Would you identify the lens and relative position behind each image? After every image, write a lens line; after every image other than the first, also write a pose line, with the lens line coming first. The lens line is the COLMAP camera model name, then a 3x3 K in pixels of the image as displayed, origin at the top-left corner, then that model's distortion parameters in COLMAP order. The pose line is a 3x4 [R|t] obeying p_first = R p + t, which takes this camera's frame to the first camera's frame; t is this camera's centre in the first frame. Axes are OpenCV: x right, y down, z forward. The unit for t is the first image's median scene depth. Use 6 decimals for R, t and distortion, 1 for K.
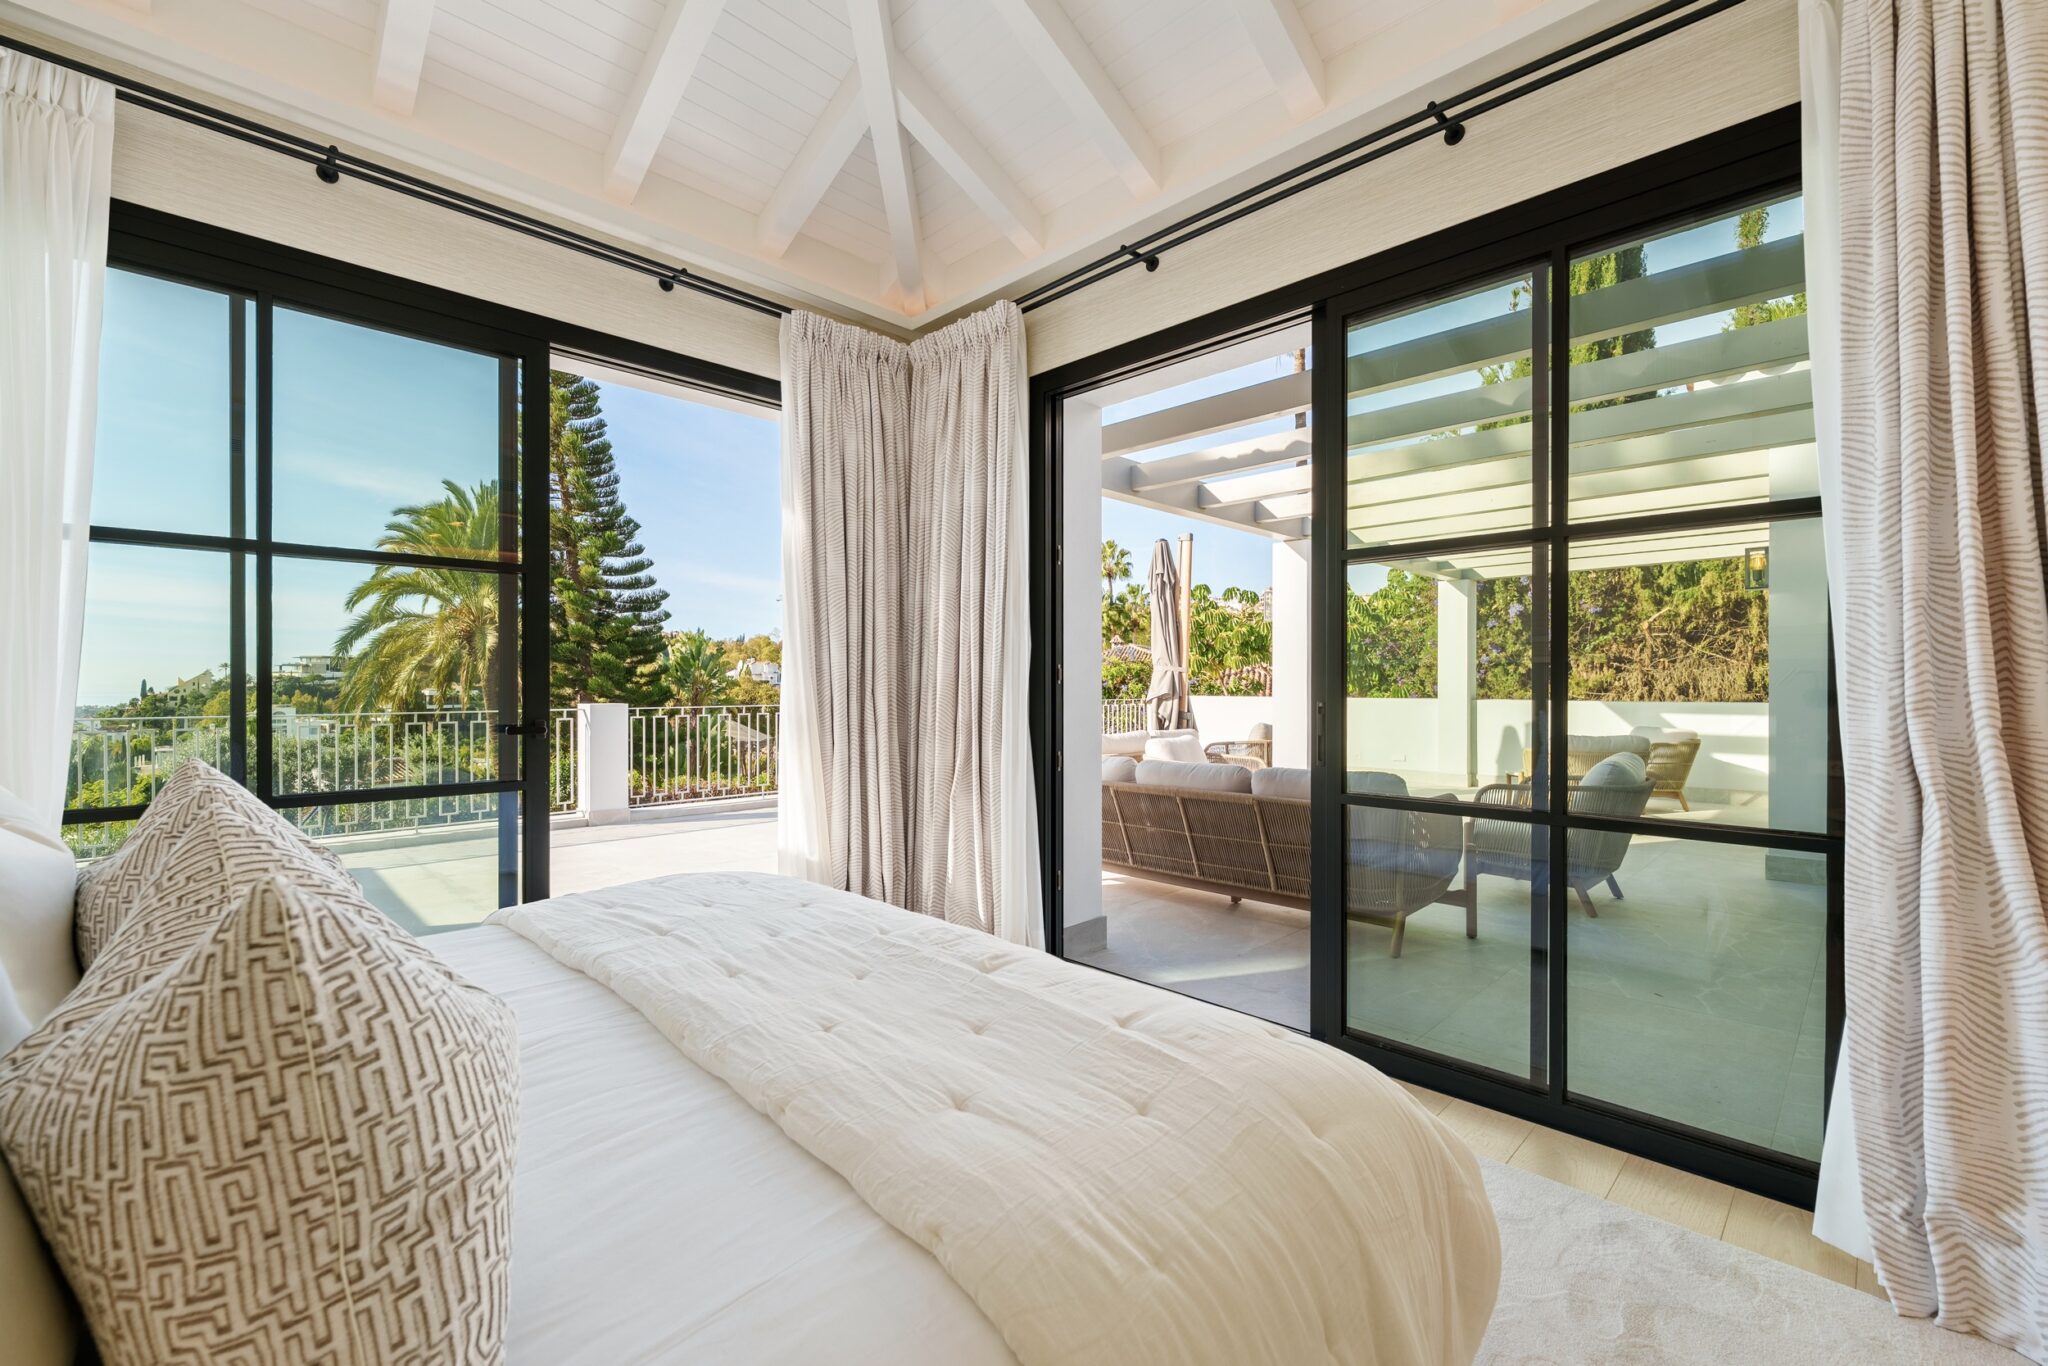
lens RADIAL K [[863.5, 0, 1024.0], [0, 863.5, 683.0], [0, 0, 1]] dist [0.000982, 0.000110]
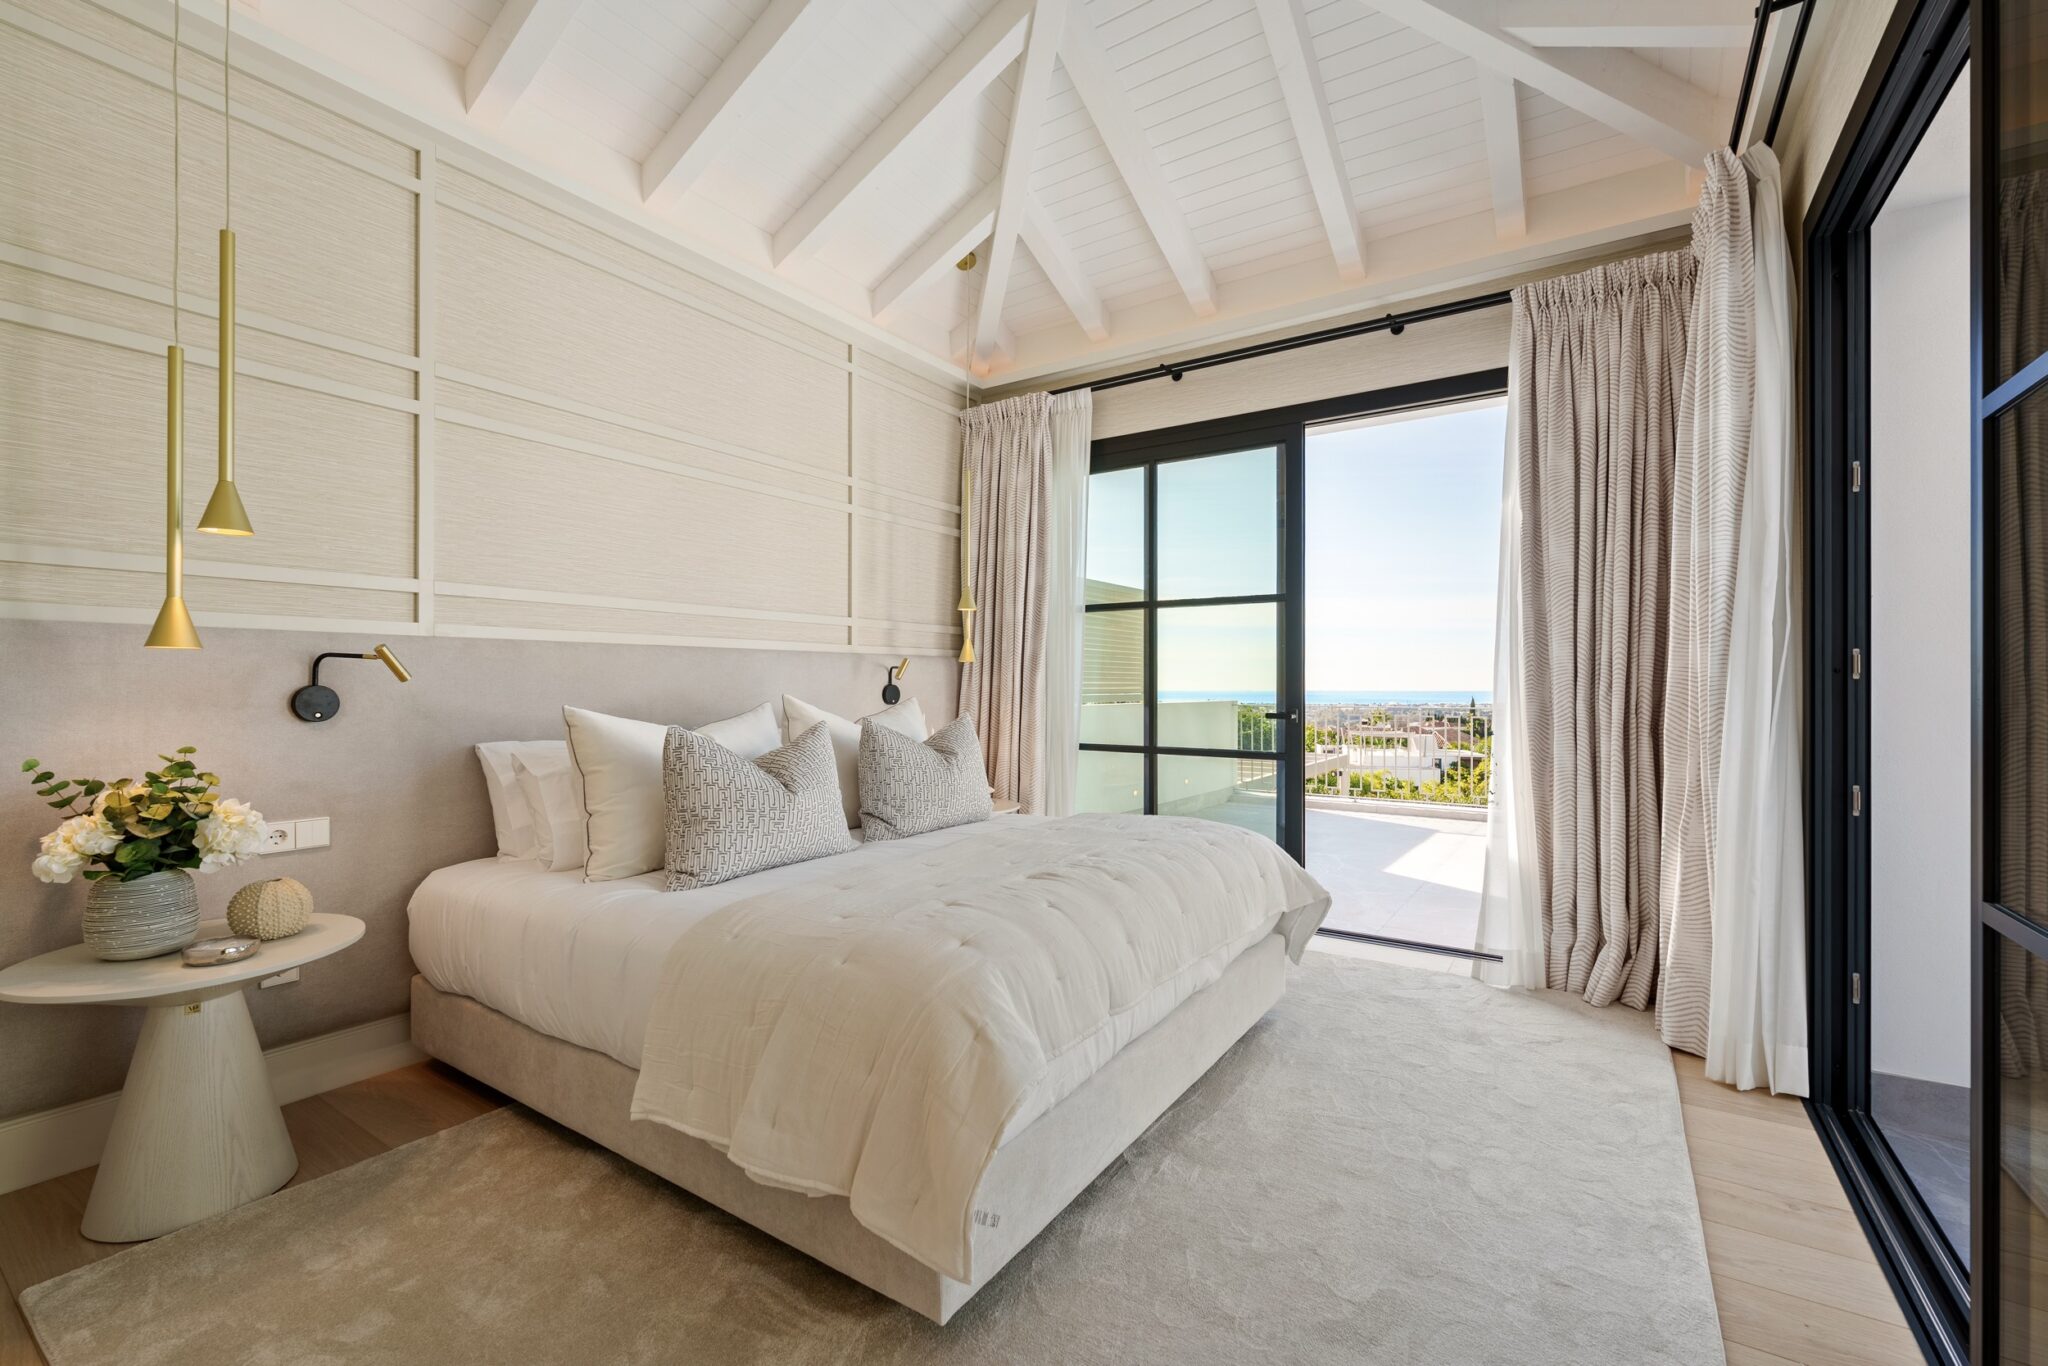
lens RADIAL K [[863.5, 0, 1024.0], [0, 863.5, 683.0], [0, 0, 1]] dist [0.000982, 0.000110]
pose [[0.194109, -0.002889, -0.980976, 0.757772], [-0.006825, 0.999967, -0.004296, 0.012763], [0.980956, 0.007529, 0.194083, 0.383547]]
